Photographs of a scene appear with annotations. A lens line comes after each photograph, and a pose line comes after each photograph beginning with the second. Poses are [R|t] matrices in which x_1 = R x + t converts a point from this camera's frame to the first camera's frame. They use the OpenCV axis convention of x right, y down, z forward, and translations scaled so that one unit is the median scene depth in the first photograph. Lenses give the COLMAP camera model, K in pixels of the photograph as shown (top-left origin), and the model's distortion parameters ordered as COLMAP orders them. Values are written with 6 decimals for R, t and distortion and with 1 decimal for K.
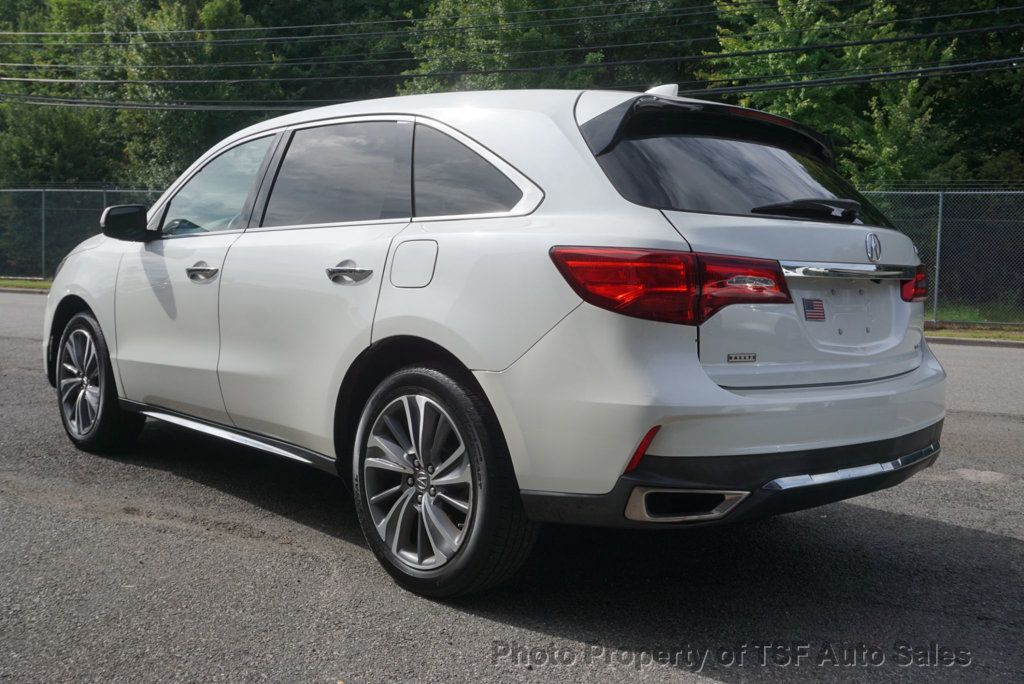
lens RADIAL K [[984.9, 0, 504.4], [0, 984.9, 337.0], [0, 0, 1]] dist [-0.007845, 0.000000]
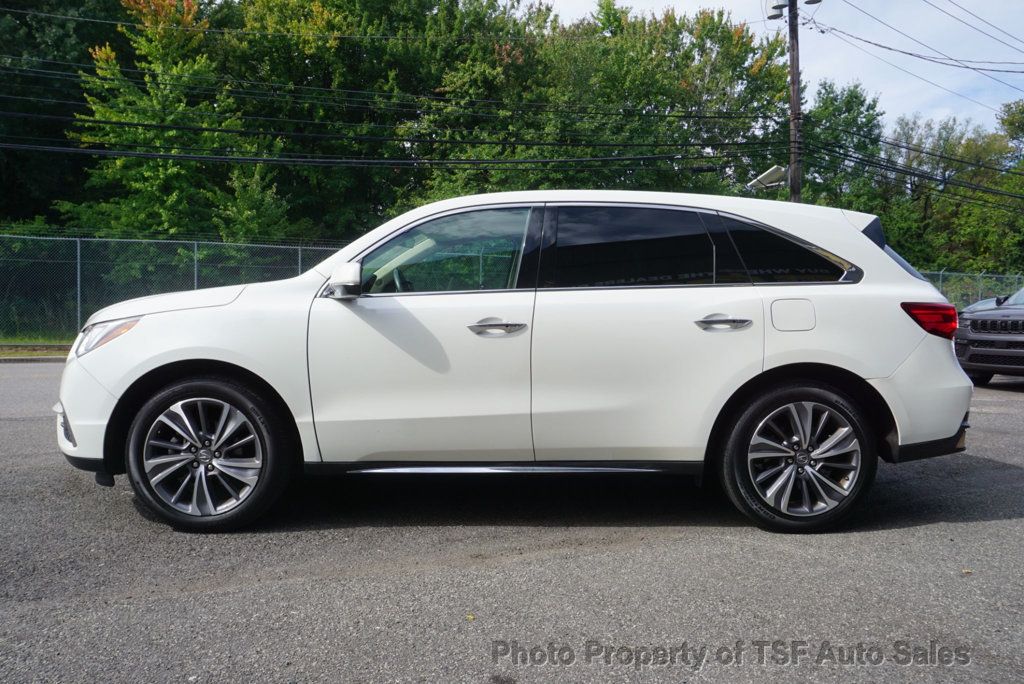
lens RADIAL K [[779.2, 0, 504.5], [0, 779.2, 336.9], [0, 0, 1]] dist [-0.026928, 0.009086]
pose [[0.673802, -0.051404, 0.737122, -0.835967], [0.068586, 0.997622, 0.006876, -0.053235], [-0.735722, 0.045923, 0.675725, 0.348887]]
